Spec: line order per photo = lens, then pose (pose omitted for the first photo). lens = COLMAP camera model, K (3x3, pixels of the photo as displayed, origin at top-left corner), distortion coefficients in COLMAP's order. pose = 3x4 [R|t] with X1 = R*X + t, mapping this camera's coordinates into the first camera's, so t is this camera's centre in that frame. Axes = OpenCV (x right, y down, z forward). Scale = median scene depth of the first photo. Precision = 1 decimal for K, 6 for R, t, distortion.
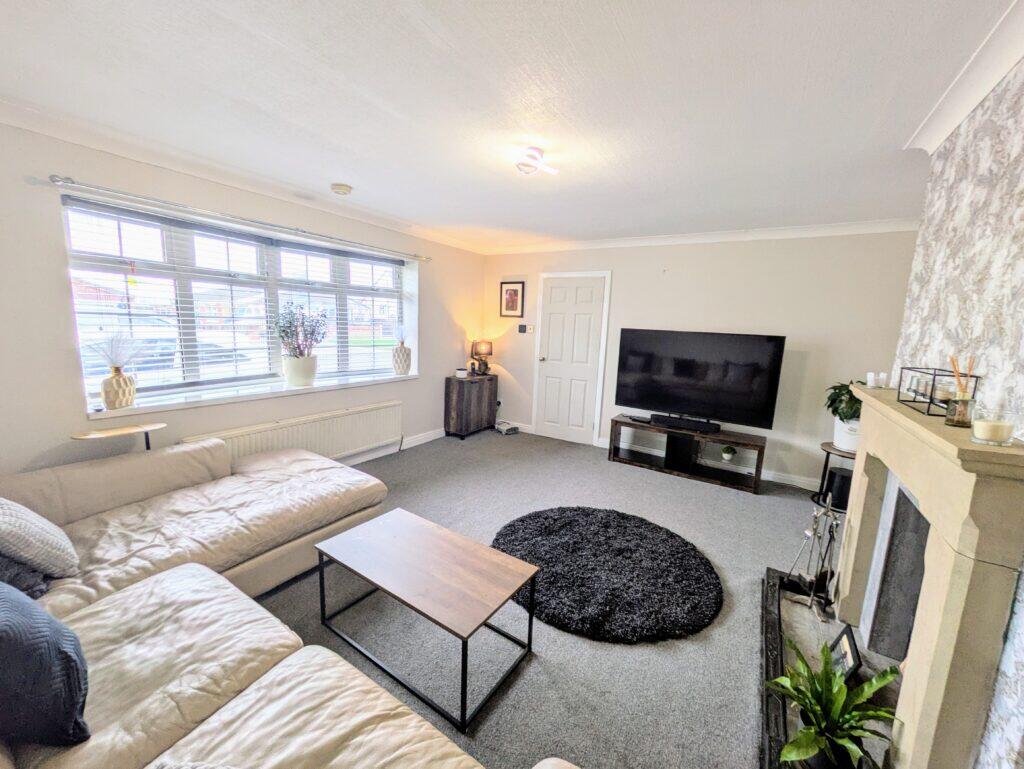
lens RADIAL K [[406.5, 0, 514.4], [0, 406.5, 382.3], [0, 0, 1]] dist [0.018212, 0.000073]
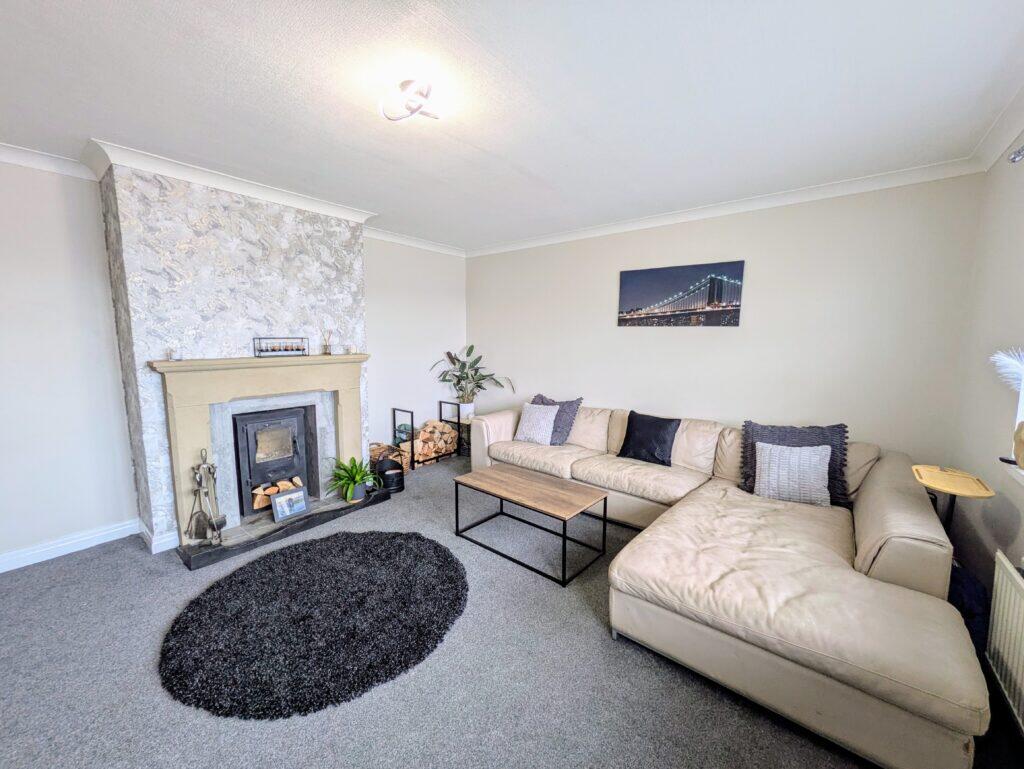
lens RADIAL K [[406.5, 0, 514.4], [0, 406.5, 382.3], [0, 0, 1]] dist [0.018212, 0.000073]
pose [[-0.992645, -0.055159, 0.107769, -0.143196], [-0.024080, 0.962346, 0.270757, -0.142742], [-0.118646, 0.266171, -0.956596, 1.049313]]
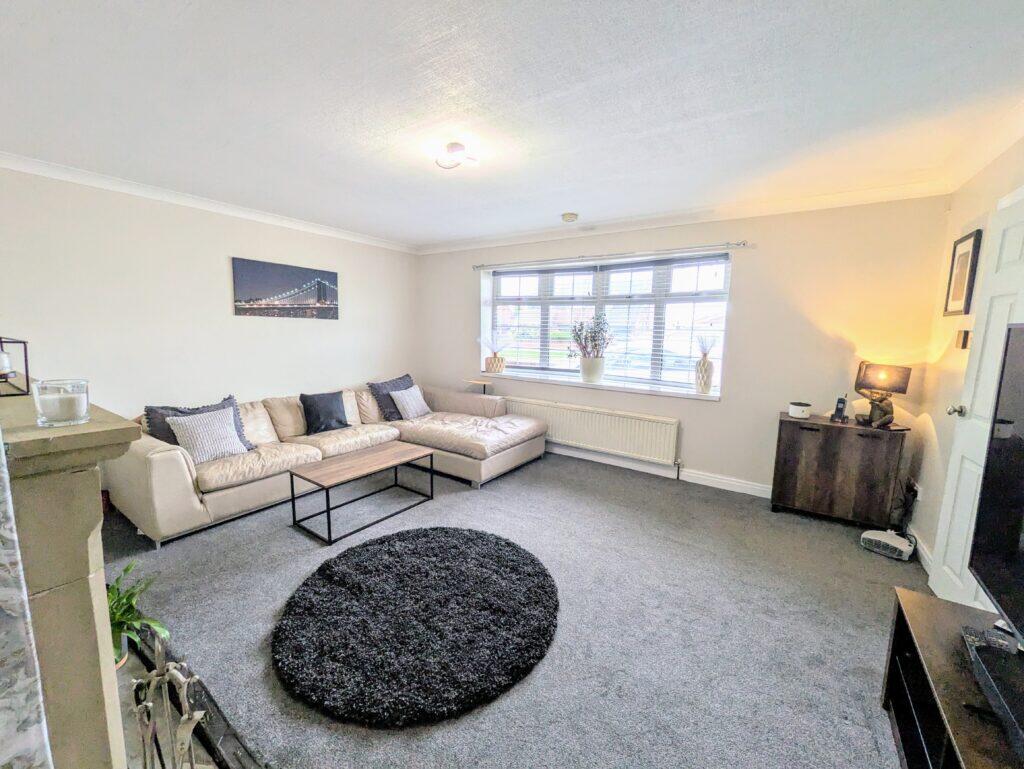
lens RADIAL K [[406.5, 0, 514.4], [0, 406.5, 382.3], [0, 0, 1]] dist [0.018212, 0.000073]
pose [[-0.028027, 0.096207, -0.994967, 0.629310], [-0.169381, 0.980507, 0.099580, -0.065769], [0.985152, 0.171320, -0.011185, 0.712632]]
